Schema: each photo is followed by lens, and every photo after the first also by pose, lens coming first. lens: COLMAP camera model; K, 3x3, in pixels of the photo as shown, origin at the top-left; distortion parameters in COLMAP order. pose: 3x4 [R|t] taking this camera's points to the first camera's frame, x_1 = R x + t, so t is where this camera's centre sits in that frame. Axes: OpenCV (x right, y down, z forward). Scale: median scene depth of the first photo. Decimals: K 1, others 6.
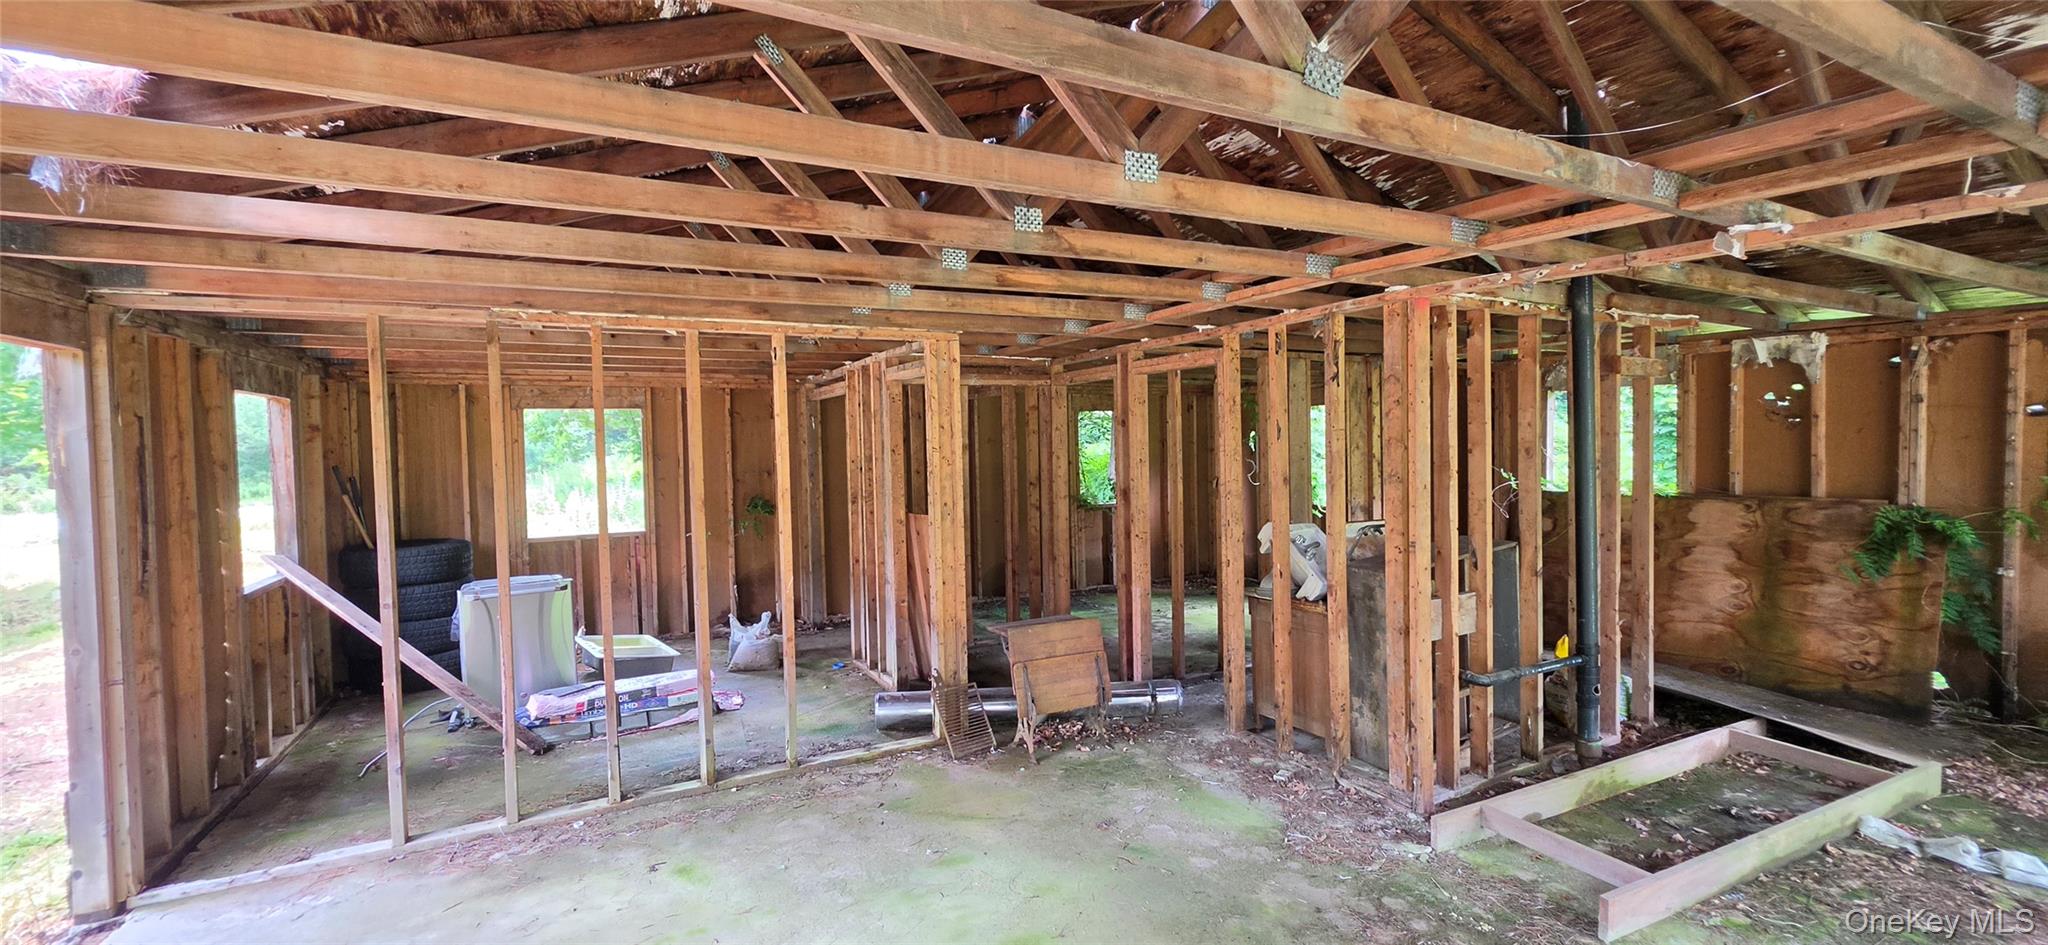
lens RADIAL K [[832.3, 0, 1024.0], [0, 832.3, 472.5], [0, 0, 1]] dist [-0.002663, 0.002216]
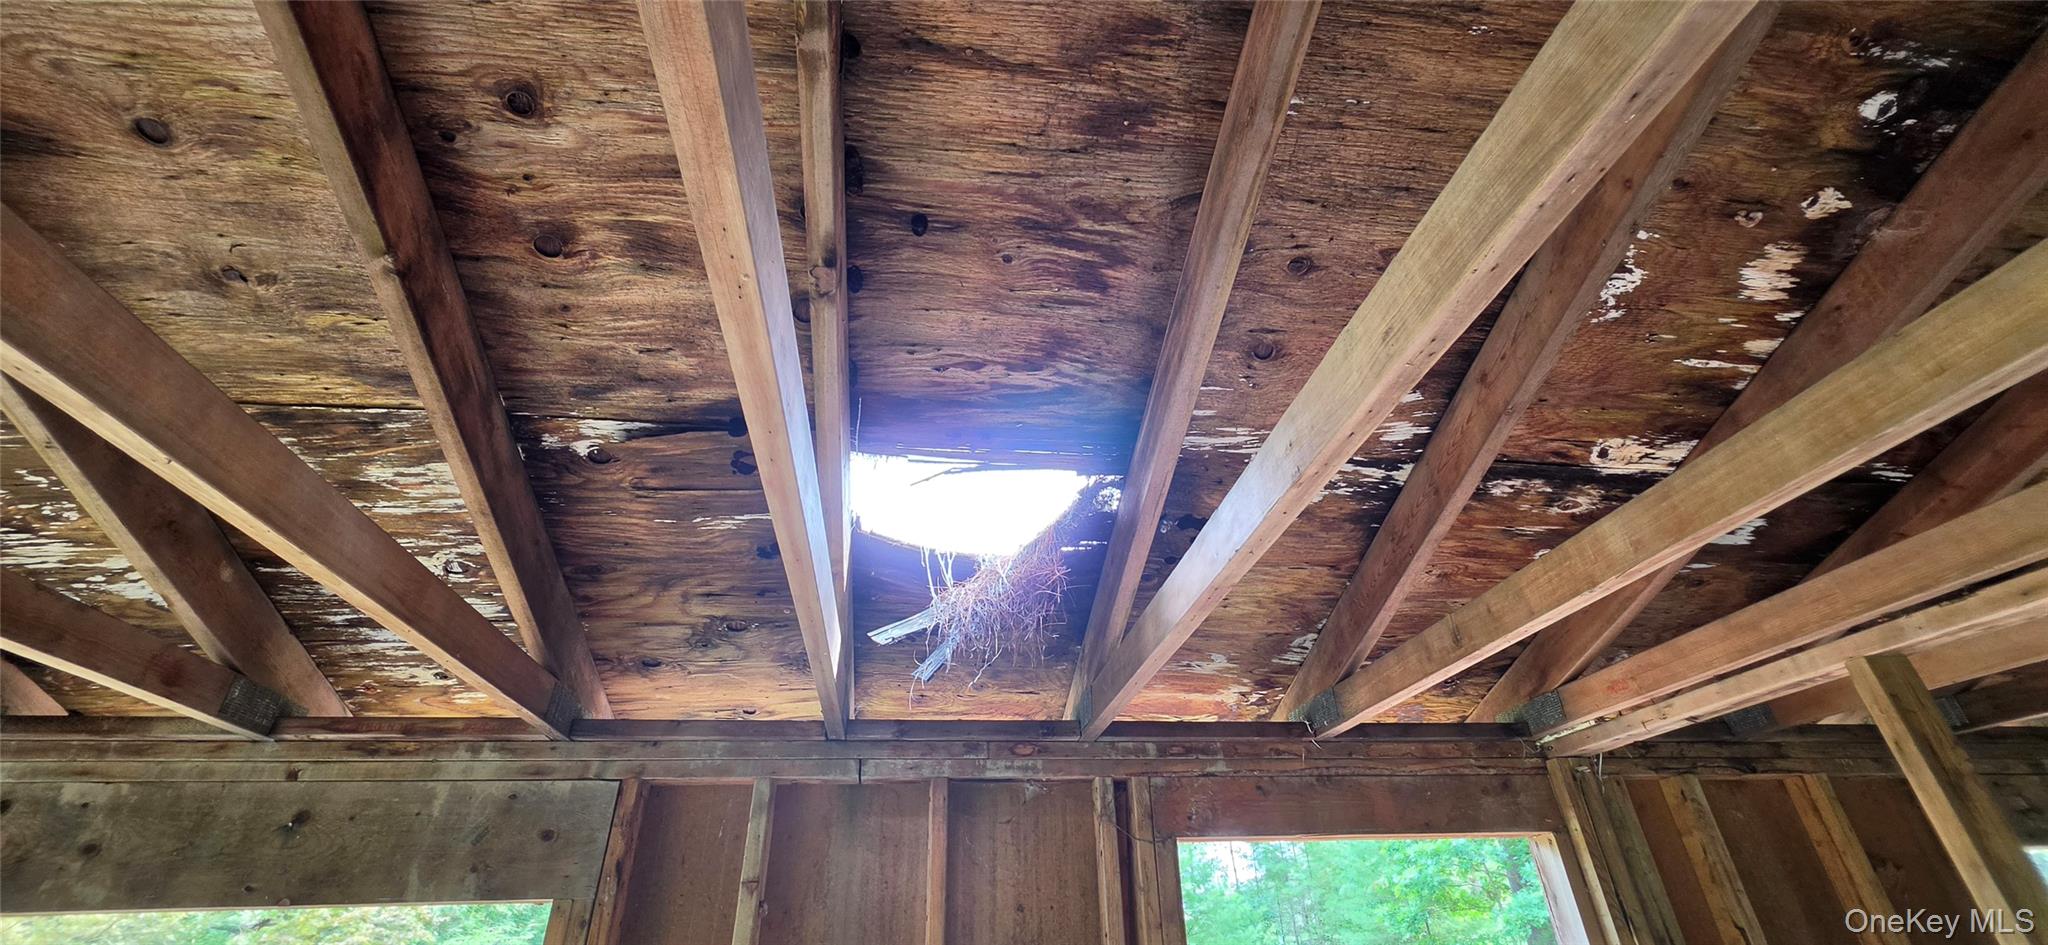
lens RADIAL K [[832.3, 0, 1024.0], [0, 832.3, 472.5], [0, 0, 1]] dist [-0.002663, 0.002216]
pose [[-0.347757, -0.451571, -0.821675, -0.252754], [0.001379, 0.876126, -0.482079, -0.073721], [0.937584, -0.168779, -0.304056, 0.833527]]
